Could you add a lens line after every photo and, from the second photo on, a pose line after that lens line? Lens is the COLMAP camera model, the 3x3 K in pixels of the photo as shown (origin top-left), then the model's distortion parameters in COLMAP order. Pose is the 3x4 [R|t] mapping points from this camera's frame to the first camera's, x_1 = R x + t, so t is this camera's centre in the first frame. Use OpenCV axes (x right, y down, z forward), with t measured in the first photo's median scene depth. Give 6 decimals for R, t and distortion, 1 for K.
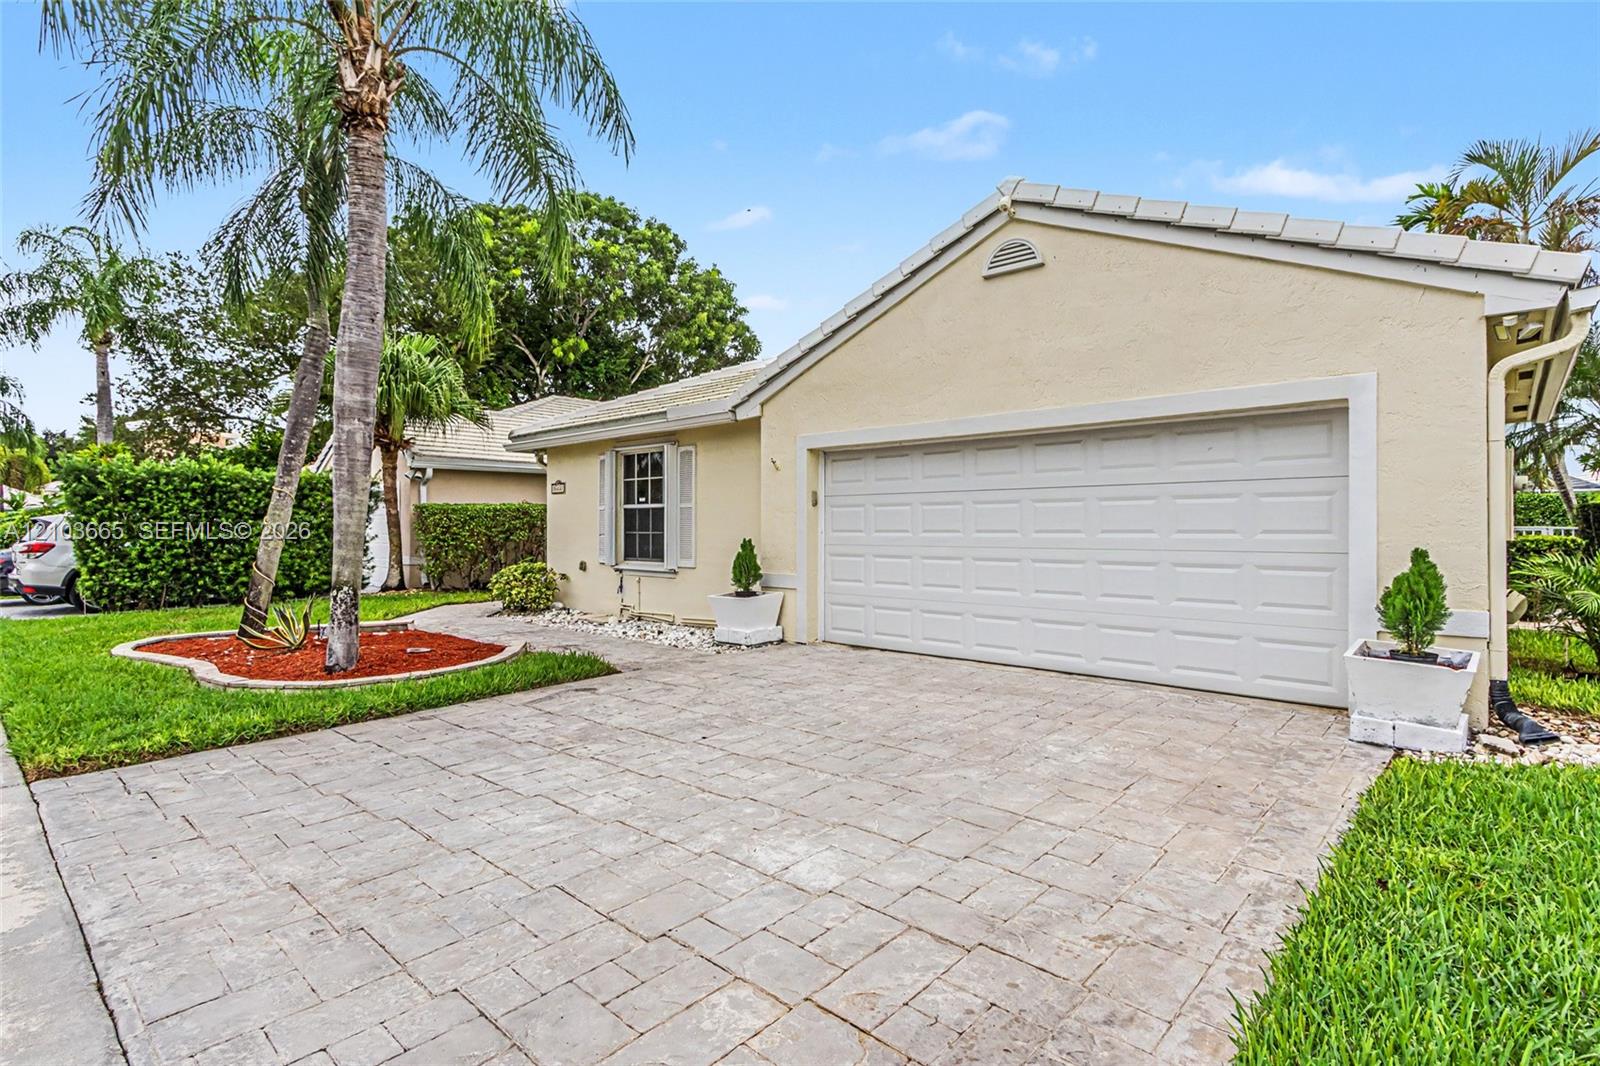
lens RADIAL K [[784.7, 0, 800.0], [0, 784.7, 533.0], [0, 0, 1]] dist [-0.000850, -0.000123]
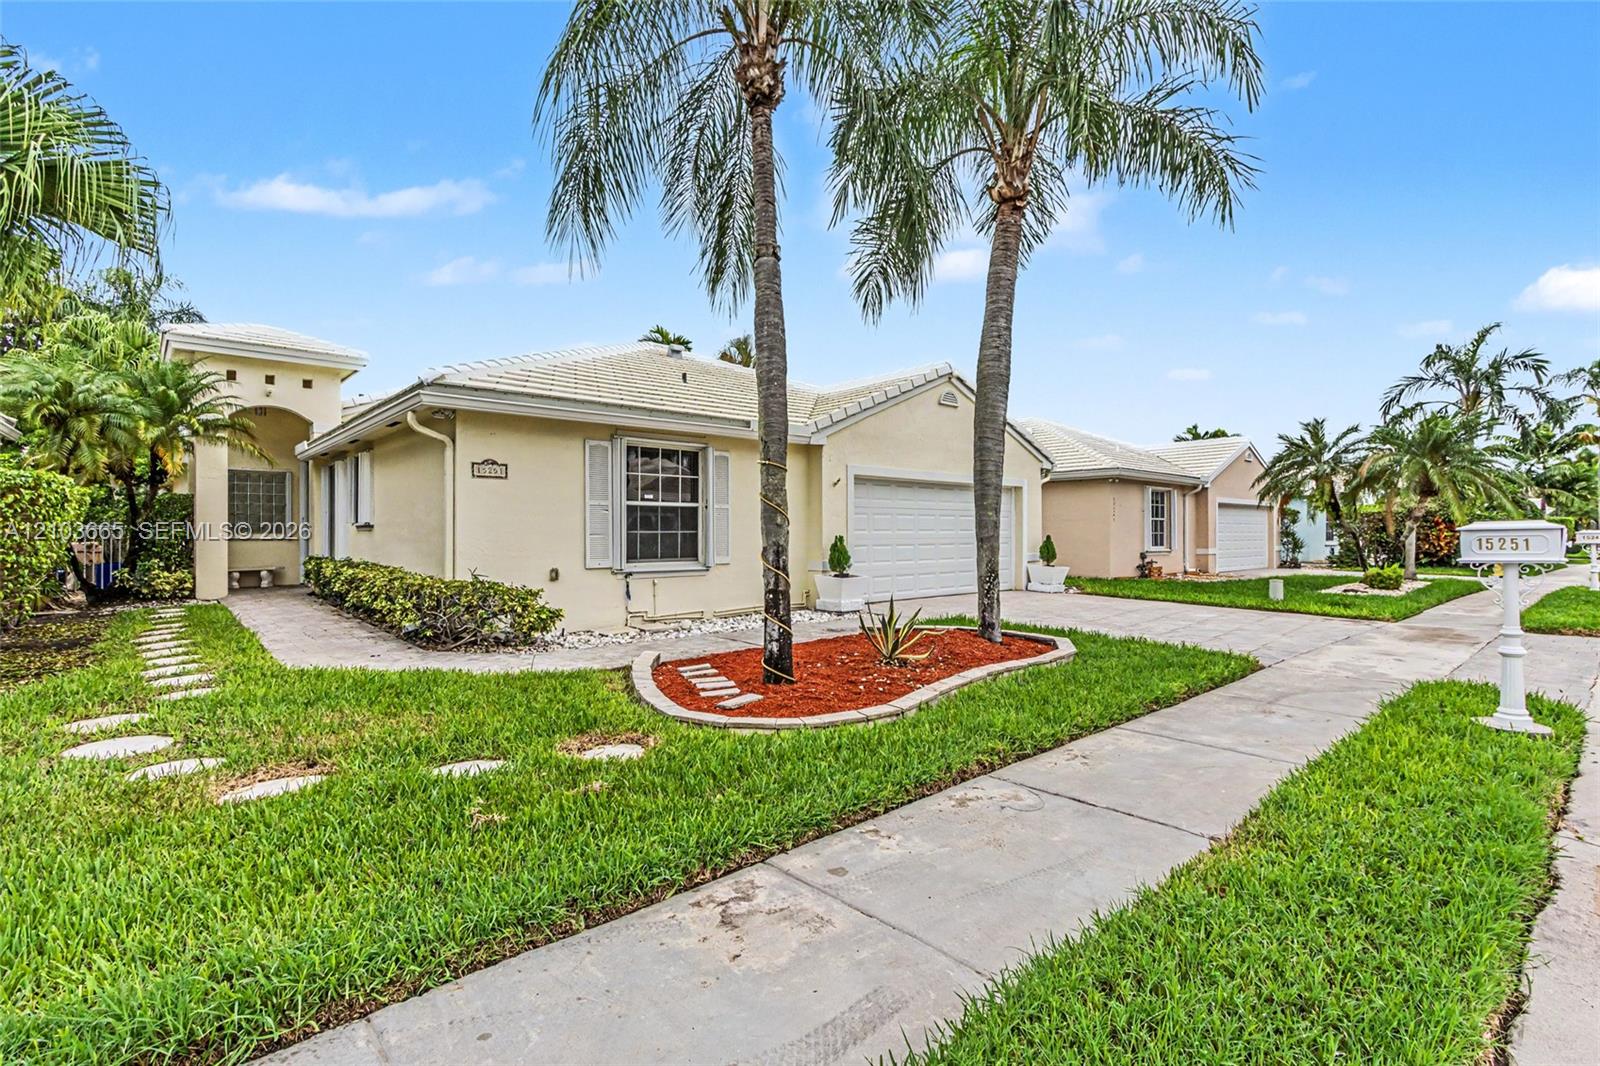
lens RADIAL K [[748.2, 0, 804.5], [0, 748.2, 534.6], [0, 0, 1]] dist [0.003747, -0.001251]
pose [[0.113486, -0.003975, 0.993532, -1.115958], [0.004383, 0.999984, 0.003500, 0.000463], [-0.993530, 0.003957, 0.113502, 0.746383]]
